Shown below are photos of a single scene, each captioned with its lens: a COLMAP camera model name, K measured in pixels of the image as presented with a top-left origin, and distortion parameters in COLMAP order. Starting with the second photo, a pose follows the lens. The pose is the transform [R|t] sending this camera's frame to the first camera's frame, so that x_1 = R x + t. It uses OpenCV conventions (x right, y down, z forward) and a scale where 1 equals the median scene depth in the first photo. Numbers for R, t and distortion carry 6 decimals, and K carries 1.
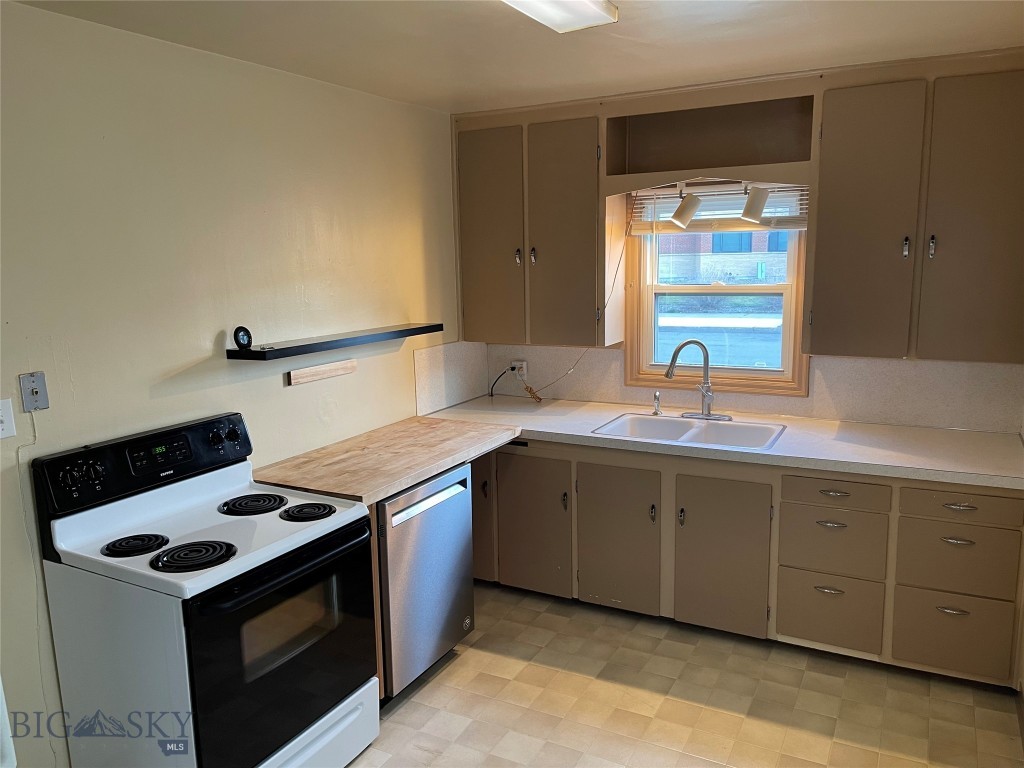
lens RADIAL K [[762.4, 0, 512.0], [0, 762.4, 384.0], [0, 0, 1]] dist [0.005770, 0.001352]
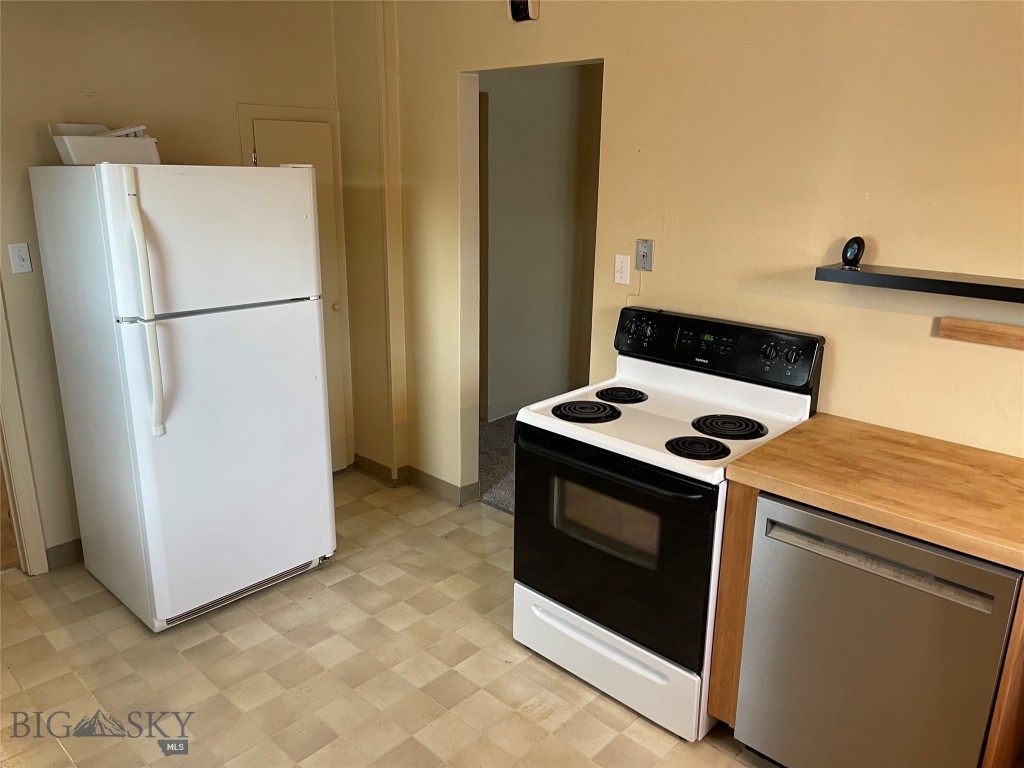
lens RADIAL K [[762.4, 0, 512.0], [0, 762.4, 384.0], [0, 0, 1]] dist [0.005770, 0.001352]
pose [[-0.273742, 0.287012, -0.917981, 0.510119], [-0.161157, 0.927257, 0.337969, -0.142950], [0.948206, 0.240455, -0.207575, 0.862701]]
